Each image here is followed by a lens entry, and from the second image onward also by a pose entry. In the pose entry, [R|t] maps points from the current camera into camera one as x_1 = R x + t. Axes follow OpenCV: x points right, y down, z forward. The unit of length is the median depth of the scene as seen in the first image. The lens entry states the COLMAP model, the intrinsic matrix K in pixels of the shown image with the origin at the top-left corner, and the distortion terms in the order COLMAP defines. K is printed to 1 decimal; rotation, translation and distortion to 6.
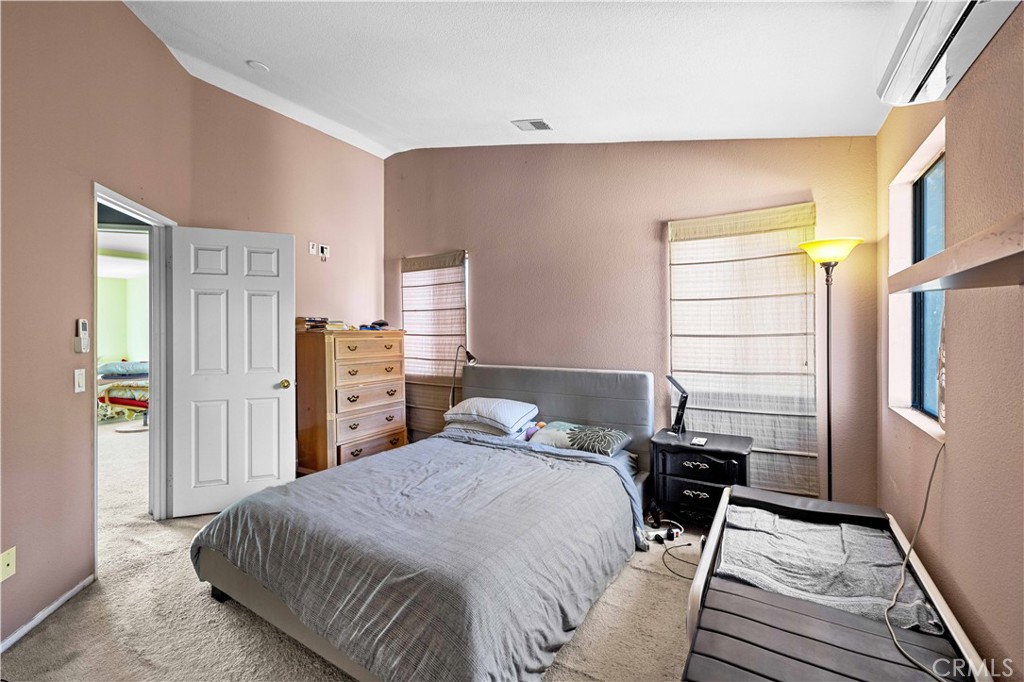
lens RADIAL K [[433.3, 0, 510.7], [0, 433.3, 336.5], [0, 0, 1]] dist [-0.000878, -0.000670]
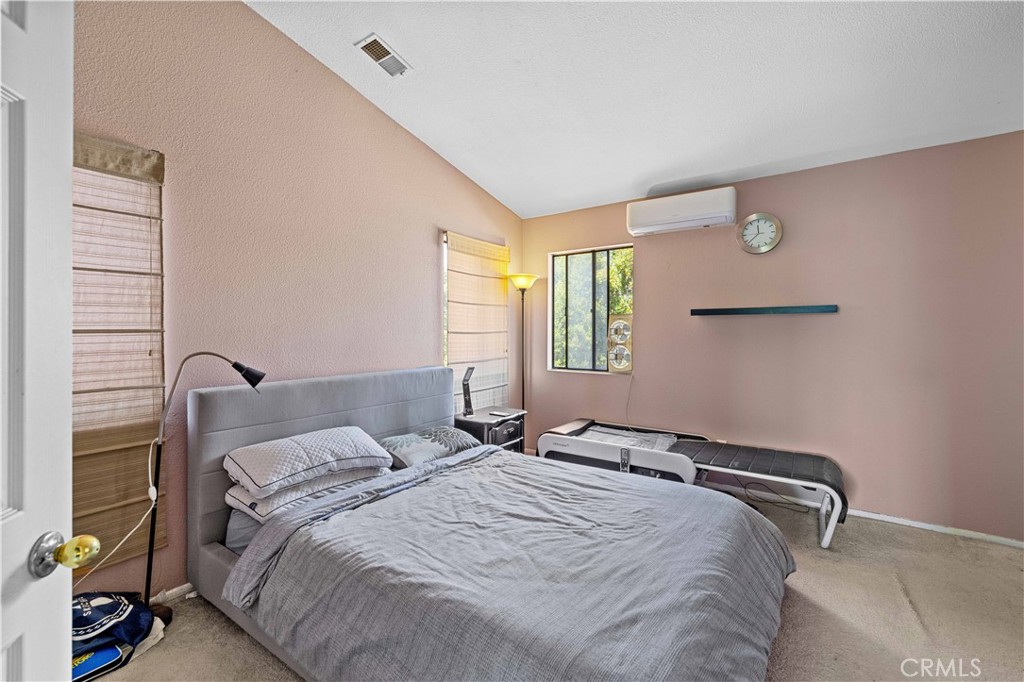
lens RADIAL K [[433.3, 0, 513.1], [0, 433.3, 335.3], [0, 0, 1]] dist [-0.000878, -0.000670]
pose [[0.041780, -0.006204, 0.999108, -0.755729], [0.003088, 0.999977, 0.006081, -0.000654], [-0.999122, 0.002831, 0.041798, 0.794602]]
